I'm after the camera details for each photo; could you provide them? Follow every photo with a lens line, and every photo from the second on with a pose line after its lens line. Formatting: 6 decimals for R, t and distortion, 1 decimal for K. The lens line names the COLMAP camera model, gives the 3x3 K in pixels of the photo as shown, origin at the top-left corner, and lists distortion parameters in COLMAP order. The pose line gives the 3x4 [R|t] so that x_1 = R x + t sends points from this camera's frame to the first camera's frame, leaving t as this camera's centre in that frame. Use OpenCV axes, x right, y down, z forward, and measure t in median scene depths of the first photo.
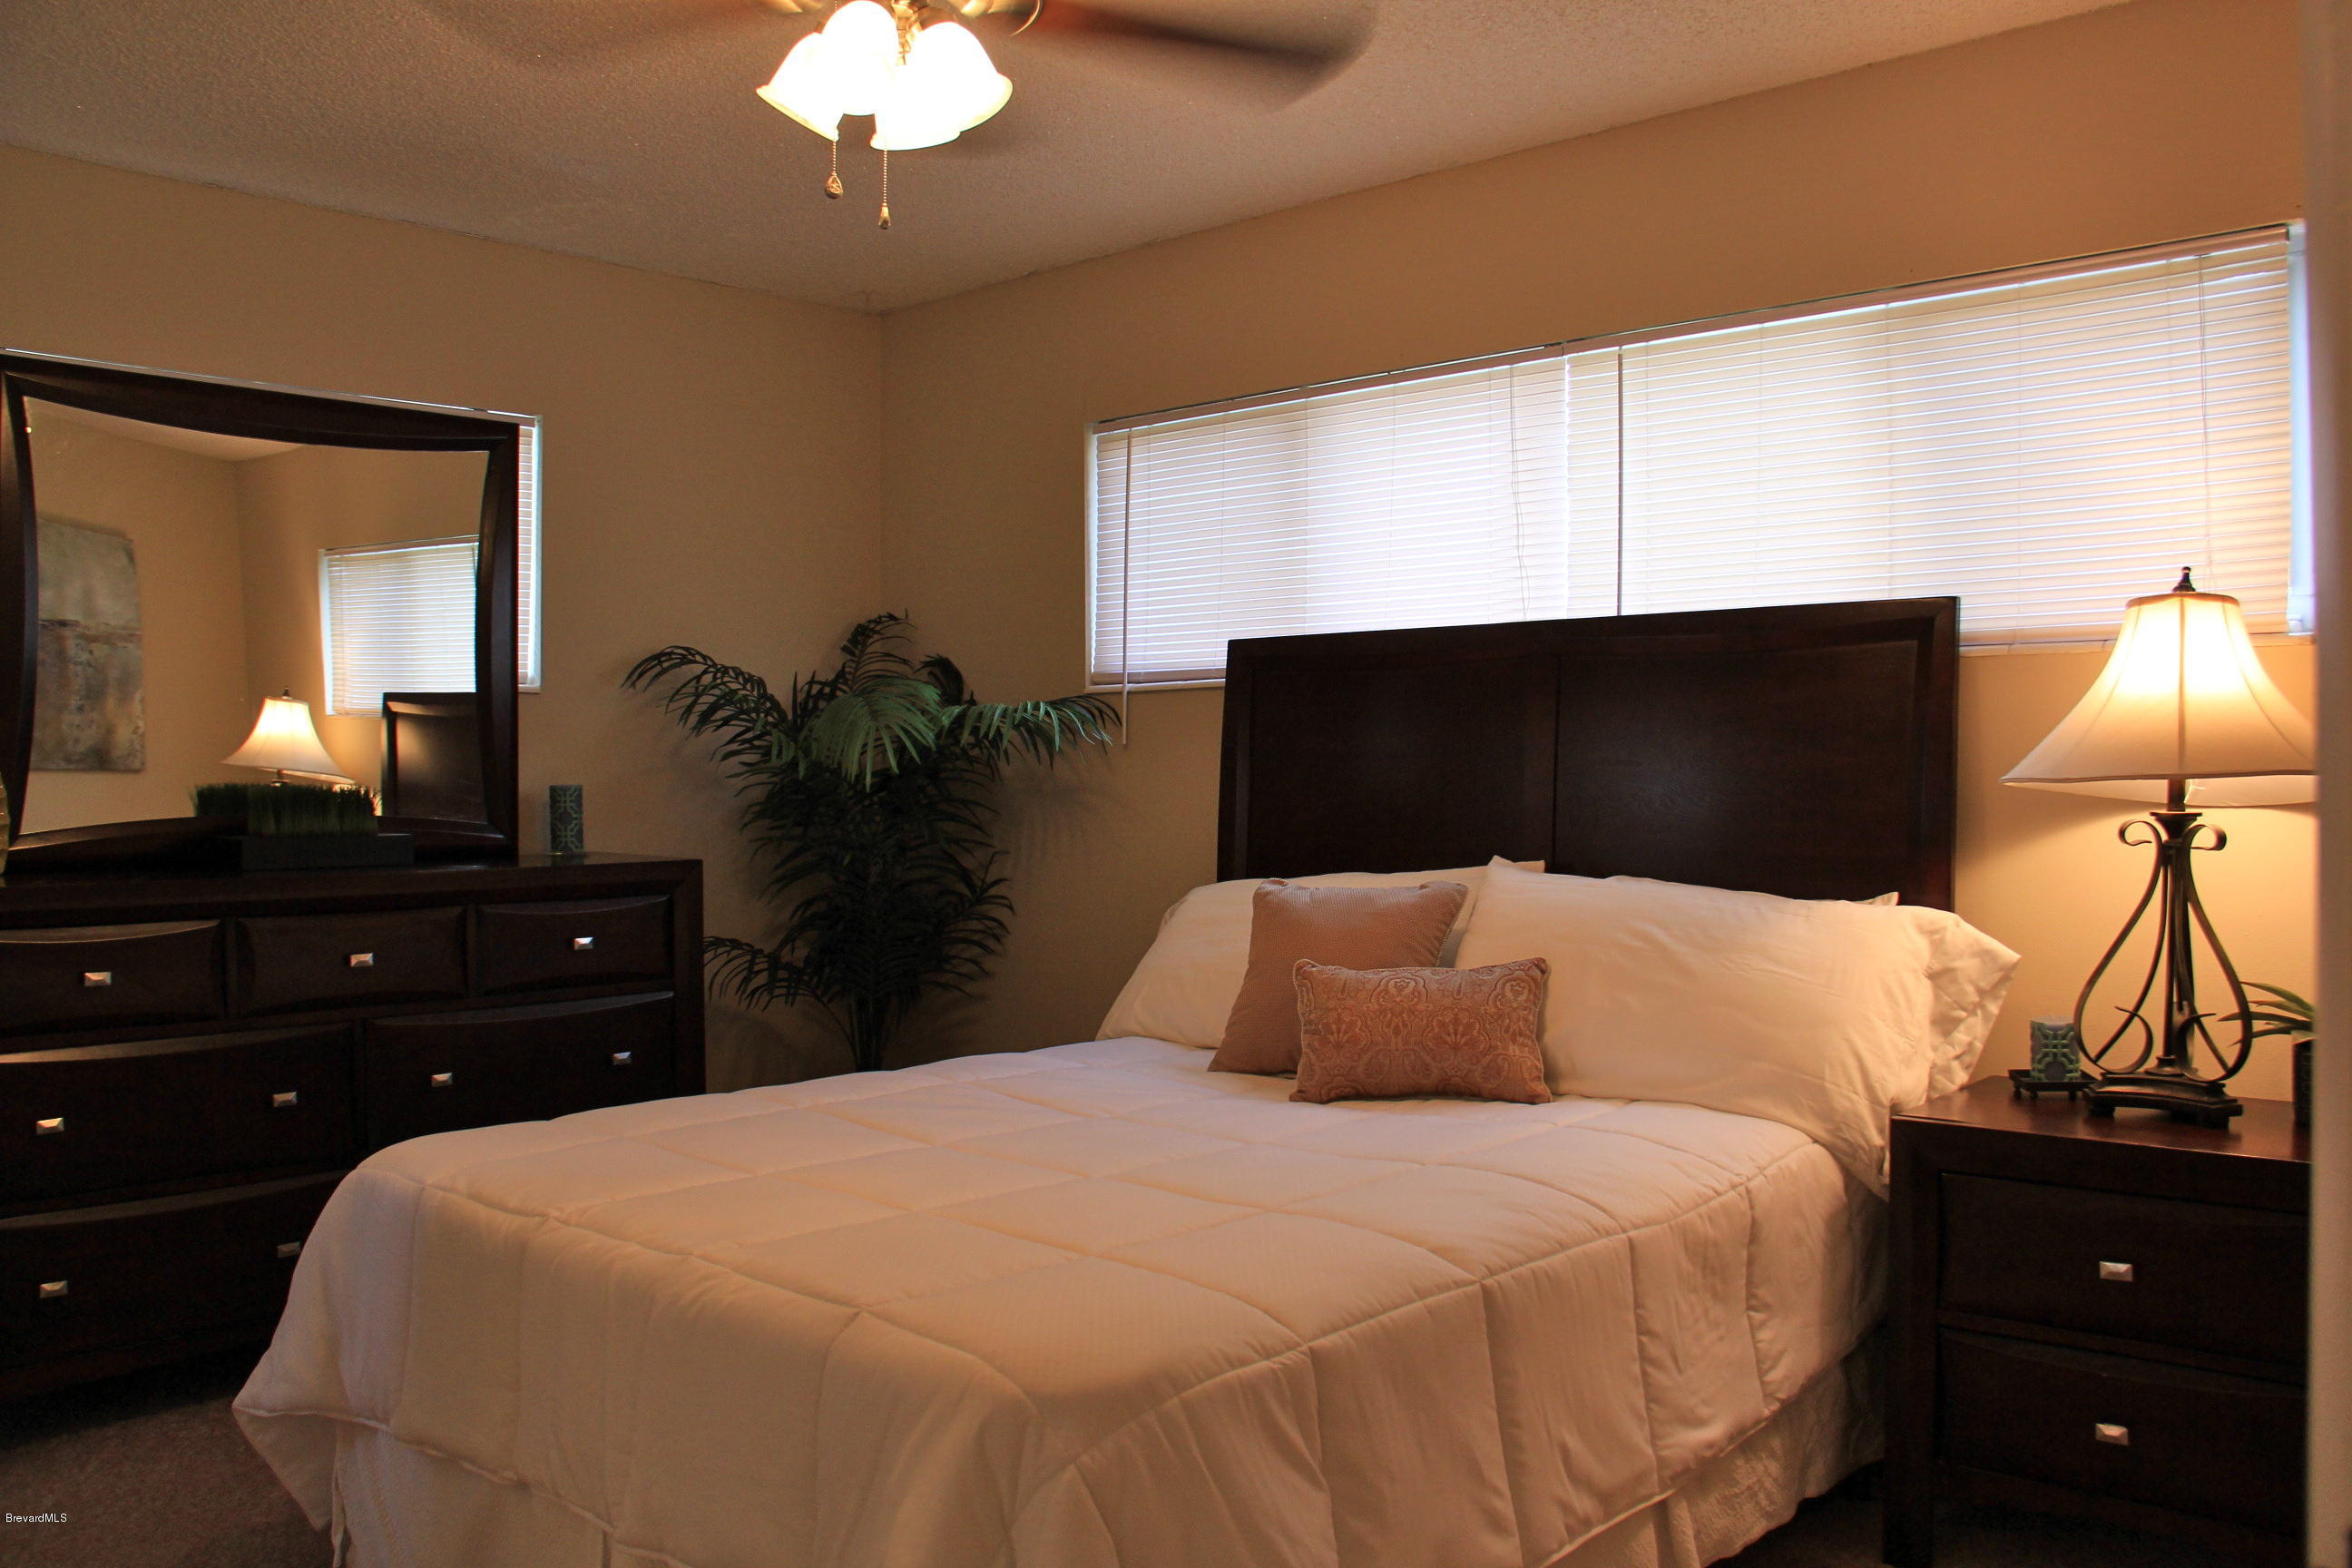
lens RADIAL K [[1907.6, 0, 1183.4], [0, 1907.6, 788.5], [0, 0, 1]] dist [-0.192667, 0.148281]
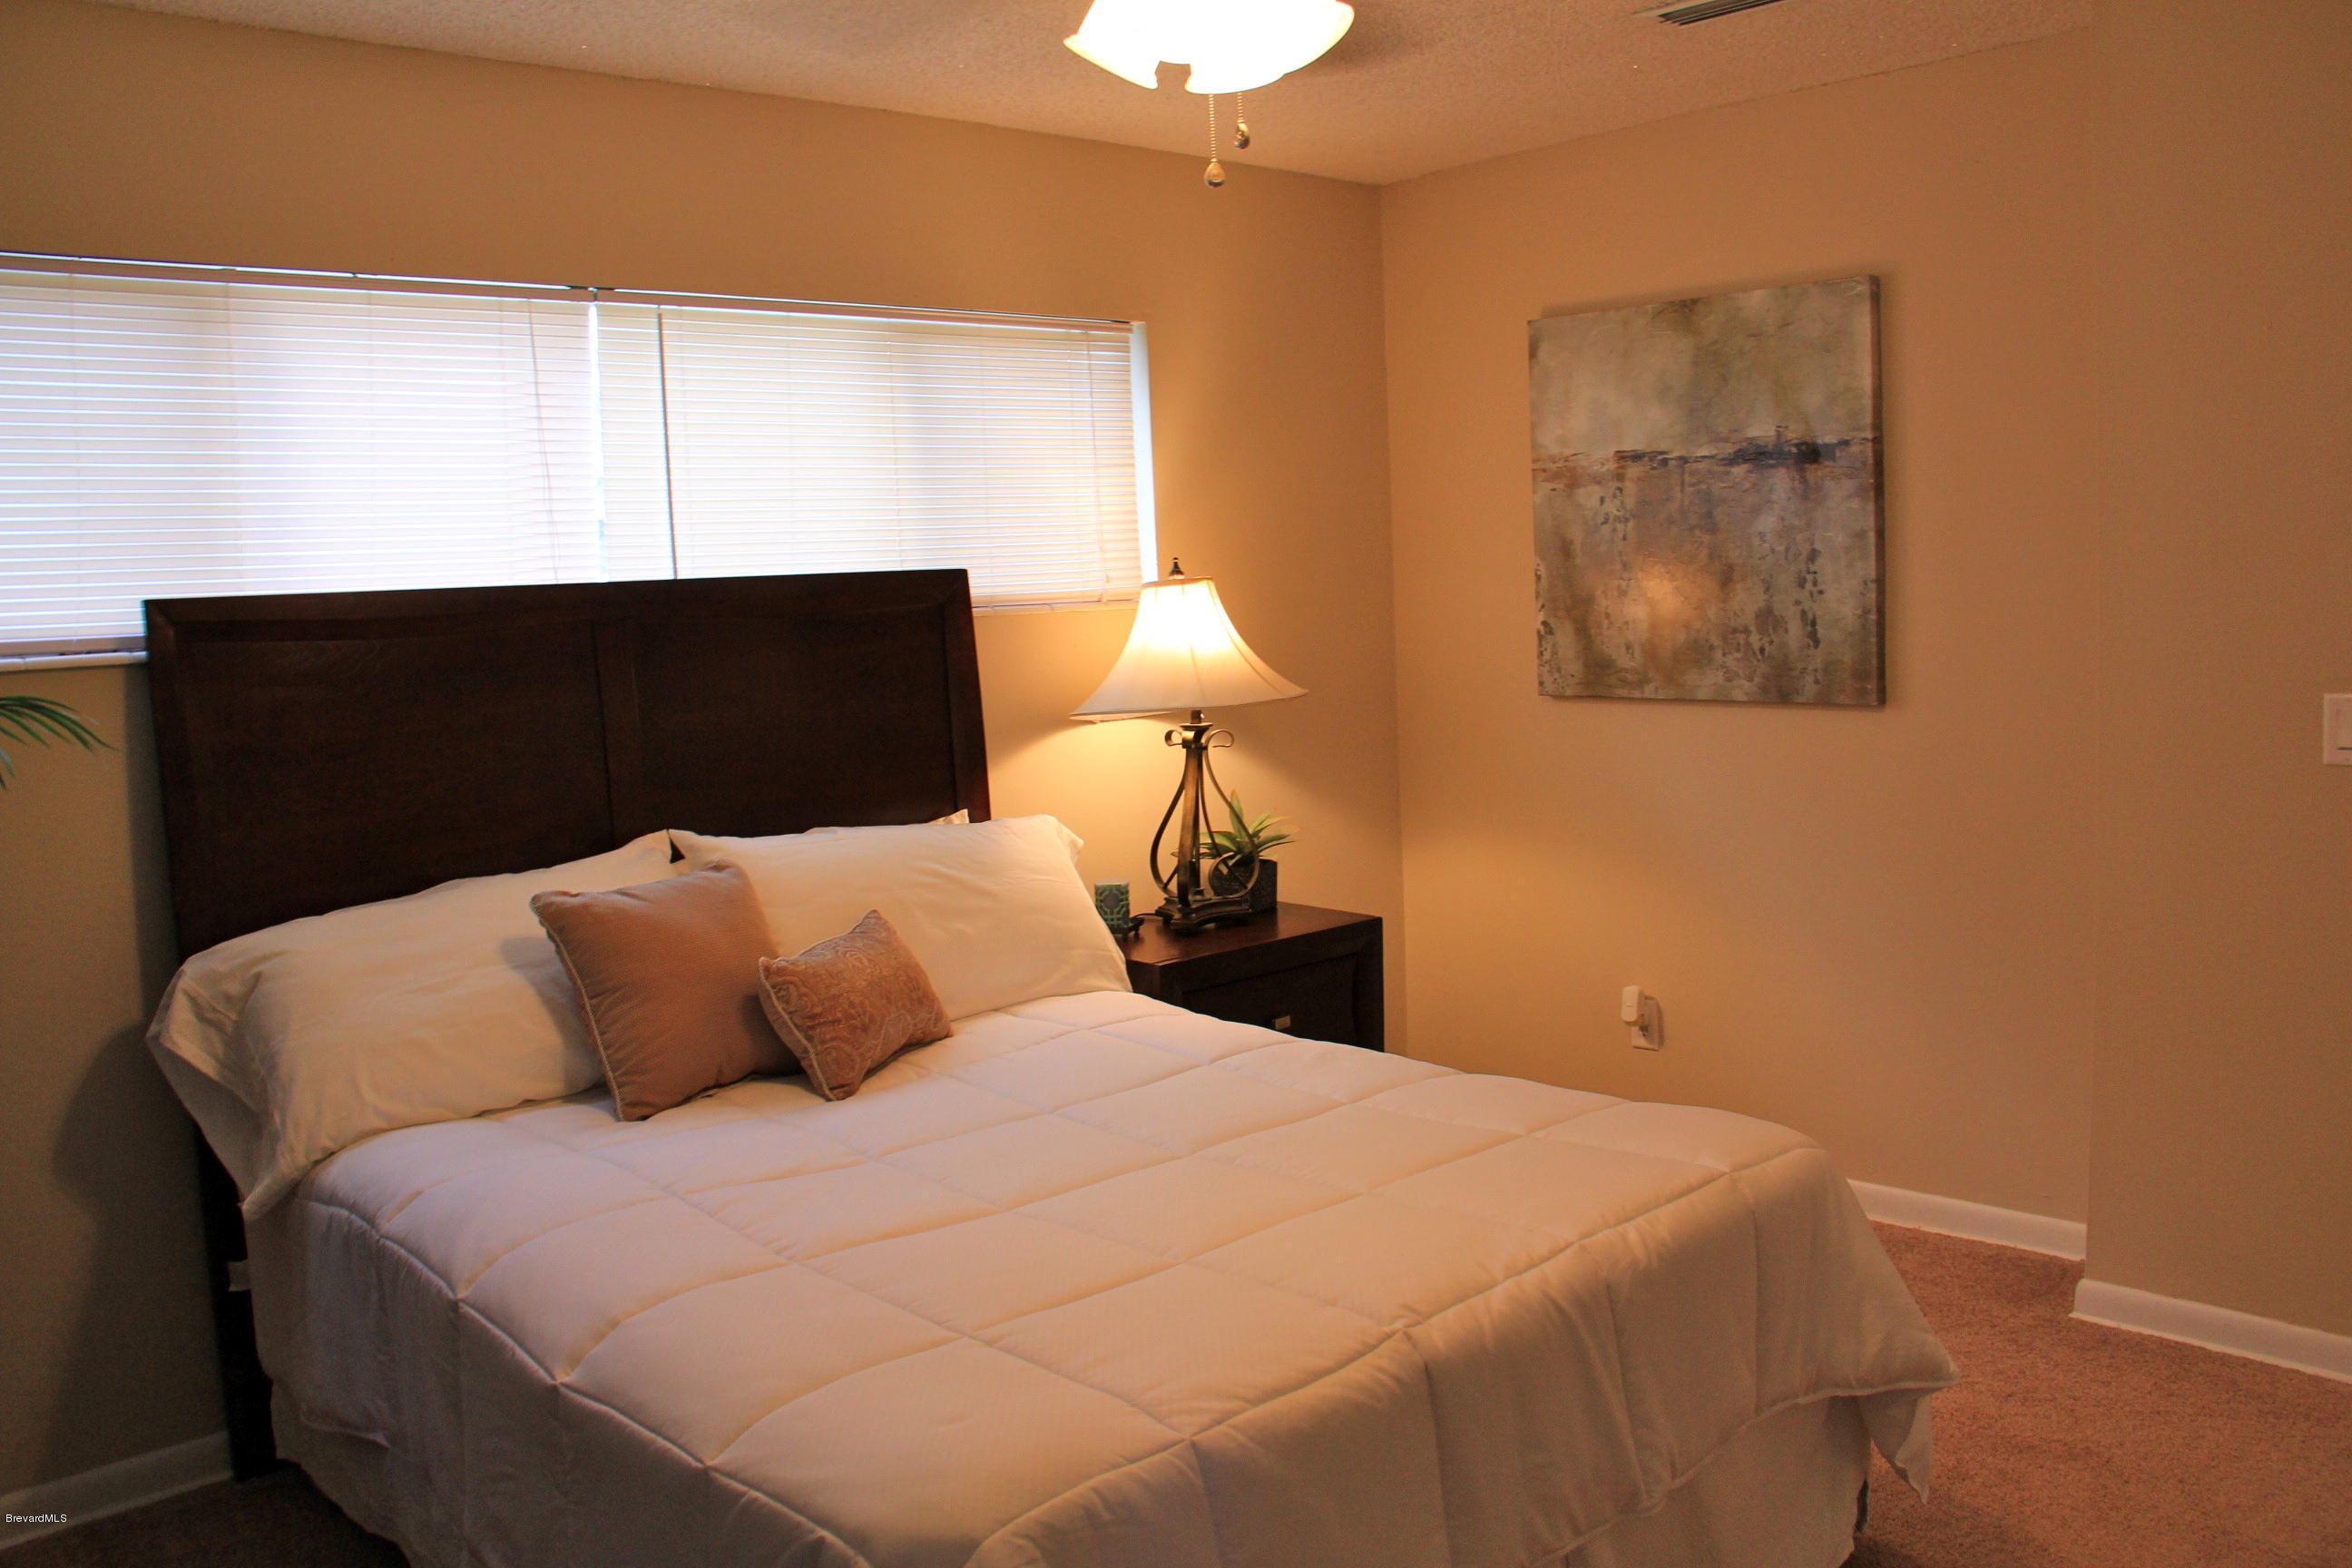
lens RADIAL K [[1907.6, 0, 1183.4], [0, 1907.6, 788.5], [0, 0, 1]] dist [-0.192667, 0.148281]
pose [[0.091200, -0.100743, 0.990724, -0.752357], [0.049646, 0.994093, 0.096516, -0.064049], [-0.994594, 0.040383, 0.095662, 0.648811]]
